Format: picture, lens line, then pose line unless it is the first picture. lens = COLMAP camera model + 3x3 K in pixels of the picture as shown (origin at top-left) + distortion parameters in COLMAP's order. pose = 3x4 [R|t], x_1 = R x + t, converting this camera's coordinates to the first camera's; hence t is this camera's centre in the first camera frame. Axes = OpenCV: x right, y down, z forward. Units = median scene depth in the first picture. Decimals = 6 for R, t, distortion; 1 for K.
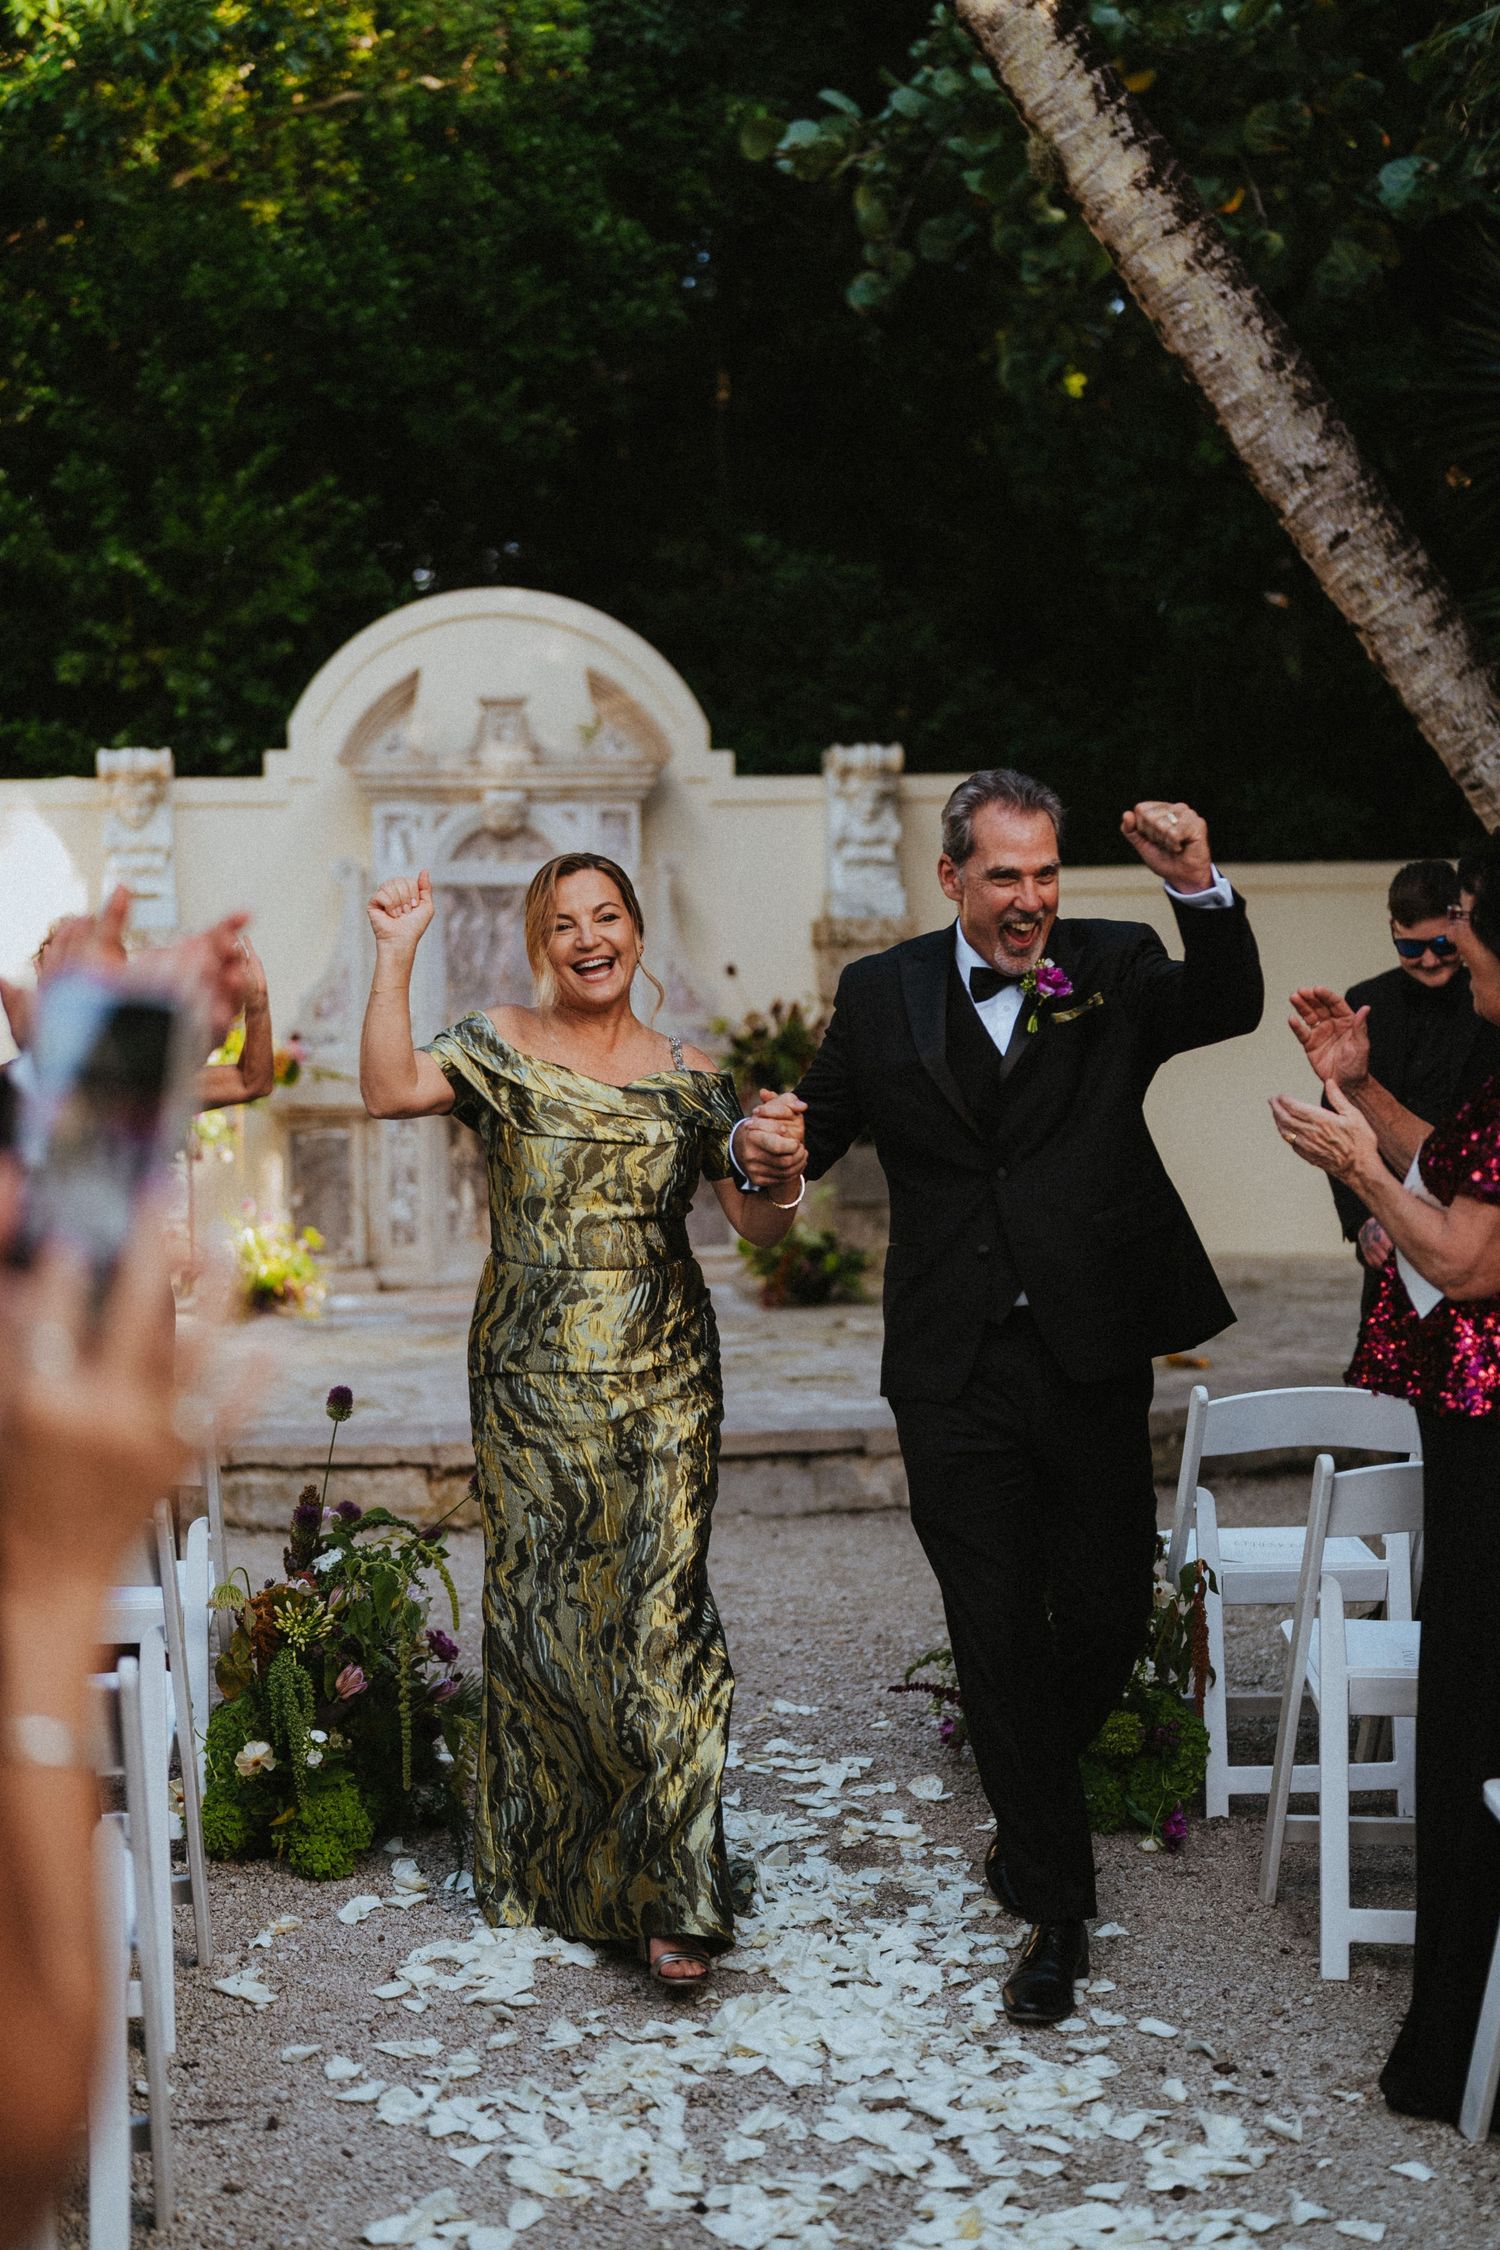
lens RADIAL K [[3100.7, 0, 750.0], [0, 3100.7, 1125.0], [0, 0, 1]] dist [-0.131225, 0.968434]
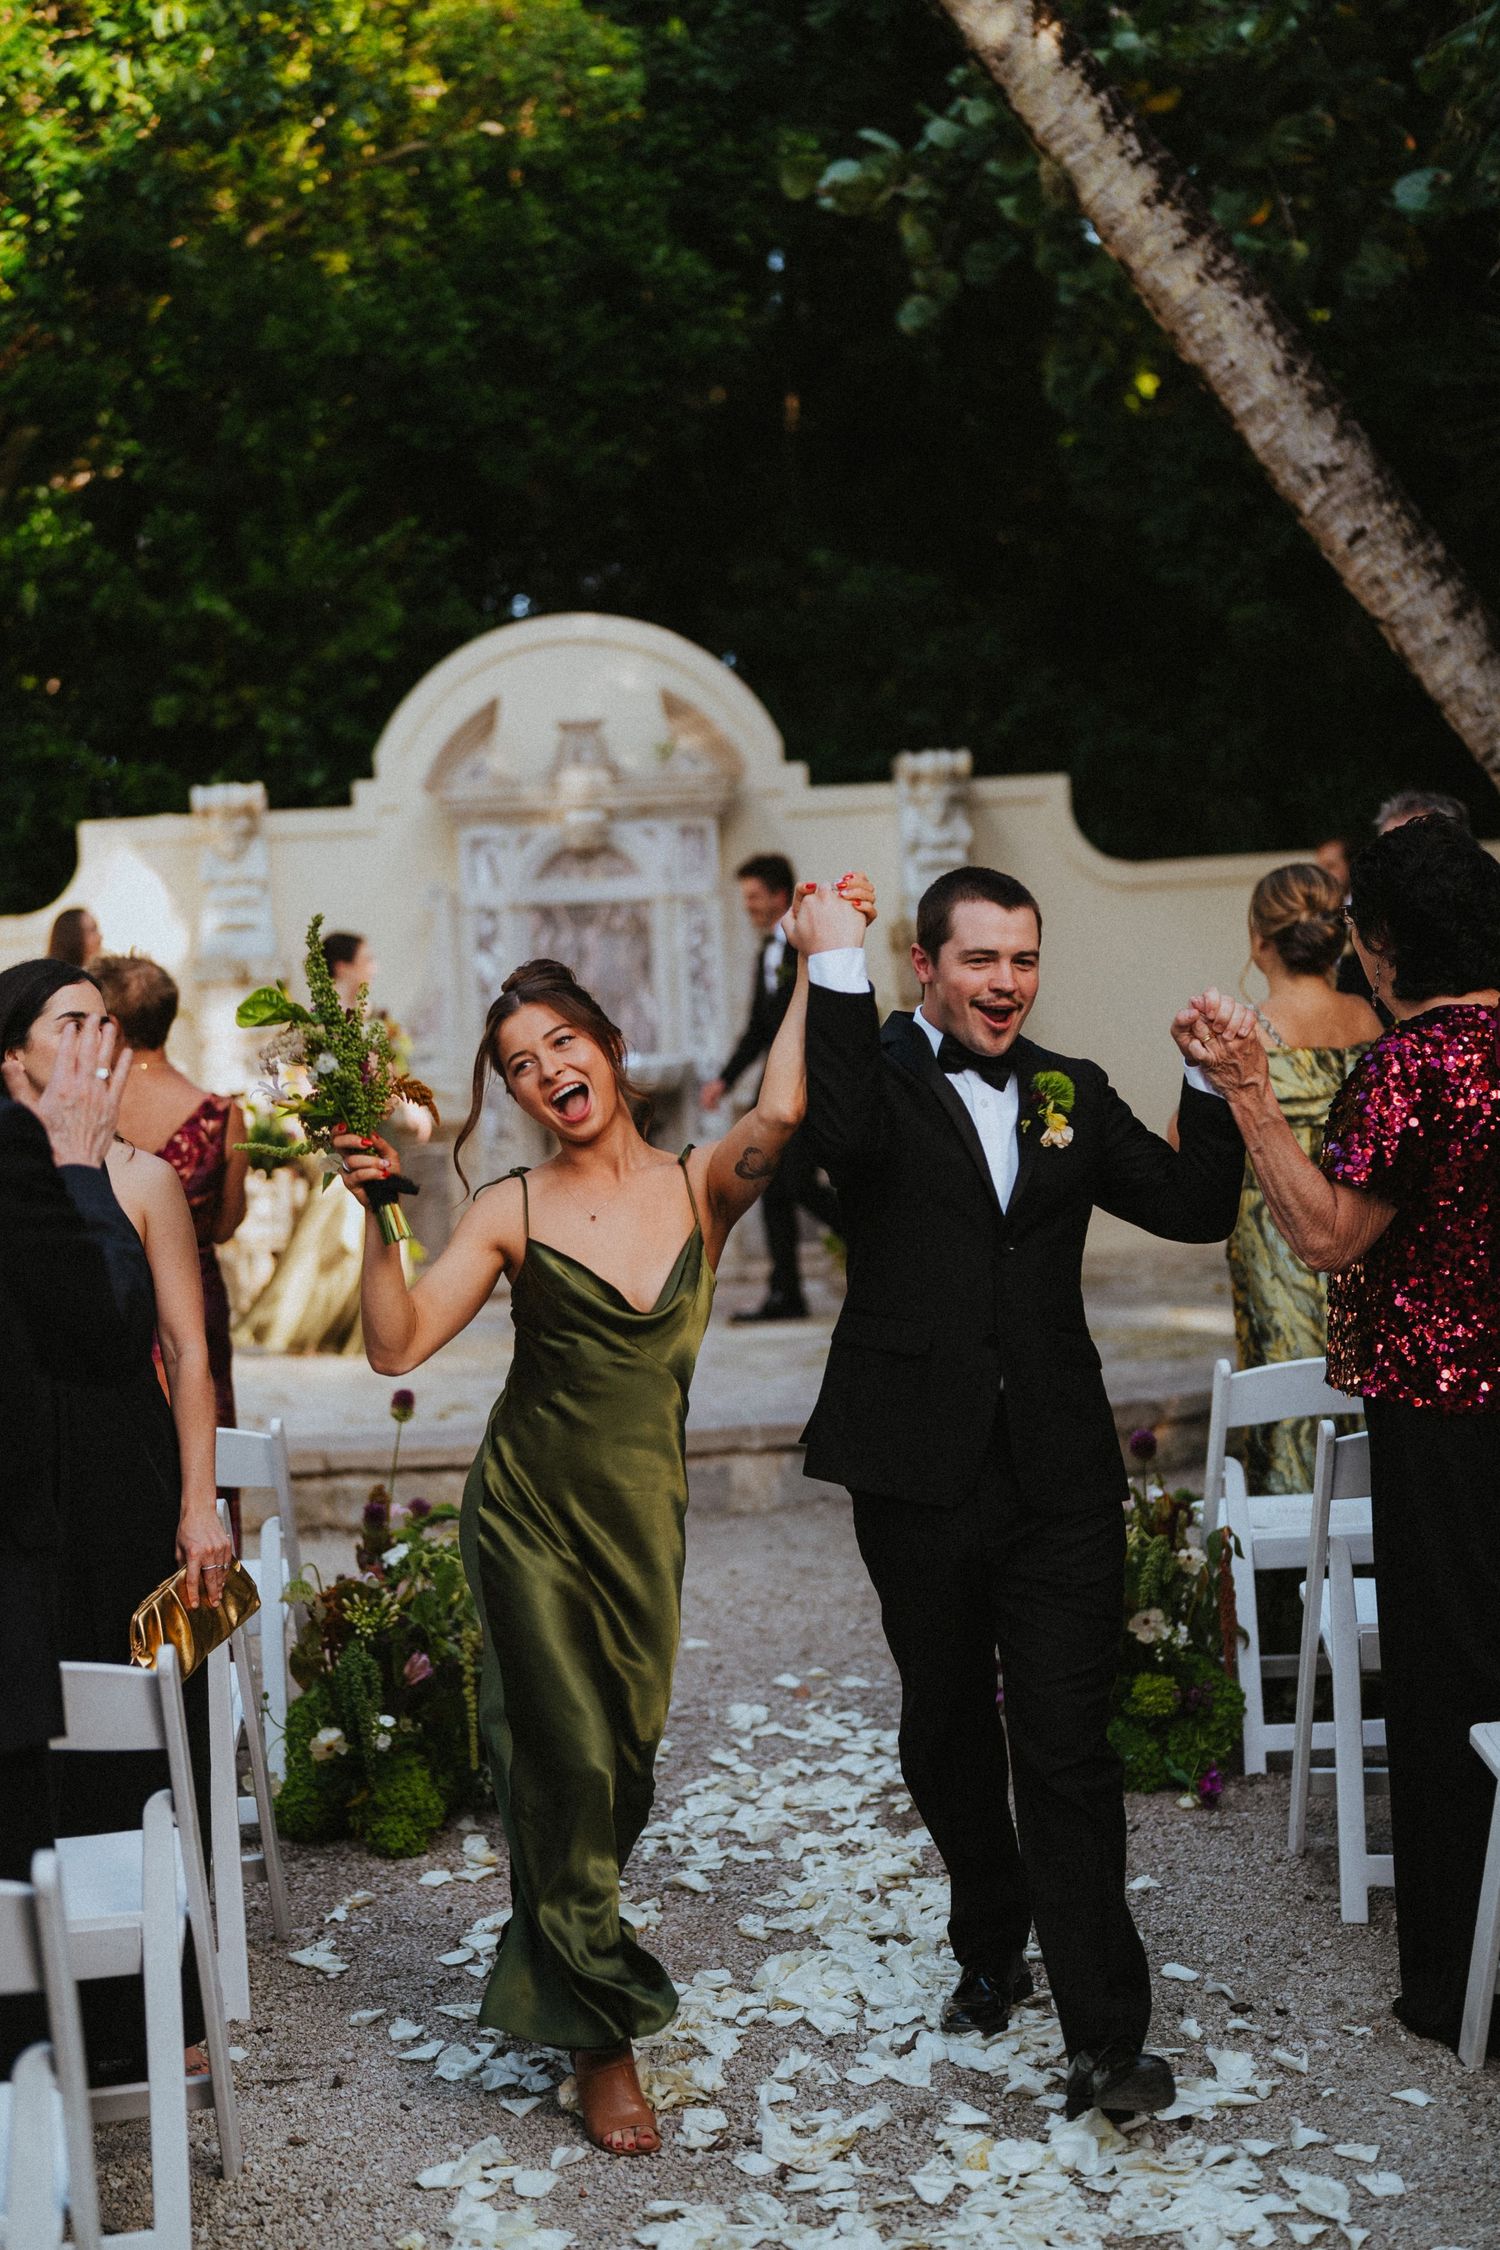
lens RADIAL K [[3041.6, 0, 750.0], [0, 3041.6, 1125.0], [0, 0, 1]] dist [-0.128902, 0.939483]
pose [[0.998483, -0.037712, -0.040121, 0.021793], [0.037686, 0.999289, -0.001423, 0.000650], [0.040146, -0.000091, 0.999194, -0.018199]]
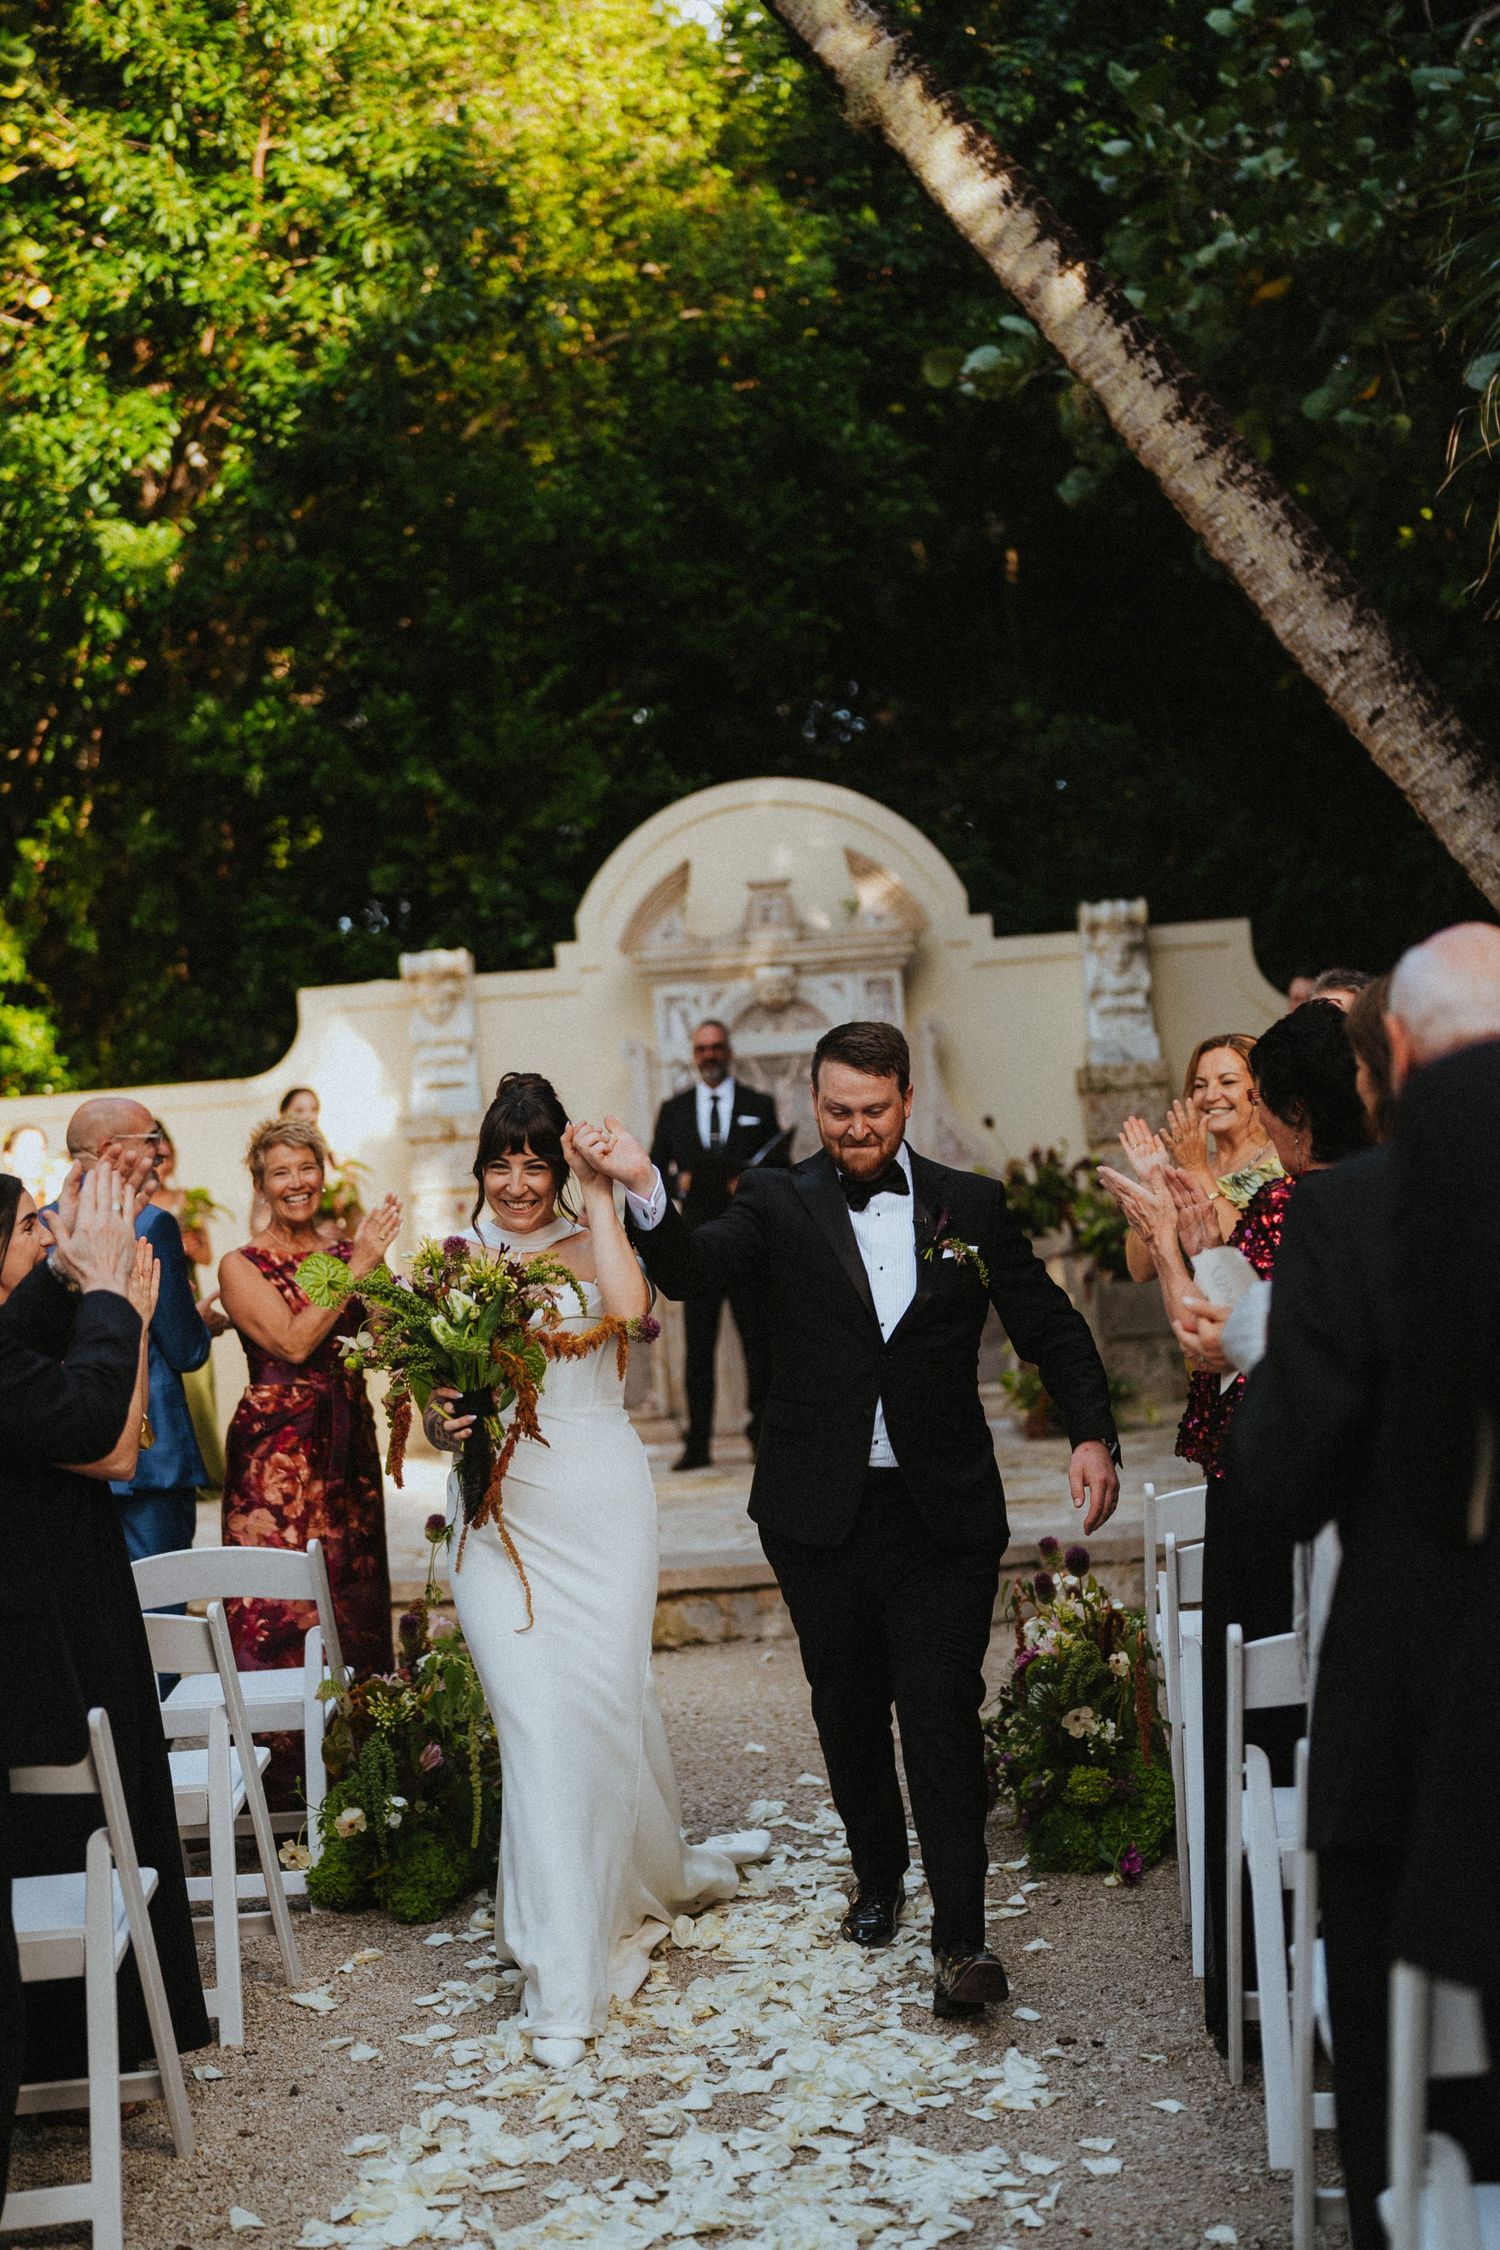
lens RADIAL K [[3143.5, 0, 750.0], [0, 3143.5, 1125.0], [0, 0, 1]] dist [-0.136362, 0.905574]
pose [[0.986881, -0.058892, -0.150326, 0.129649], [0.051975, 0.997419, -0.049539, 0.000539], [0.152855, 0.041076, 0.987395, -0.133945]]
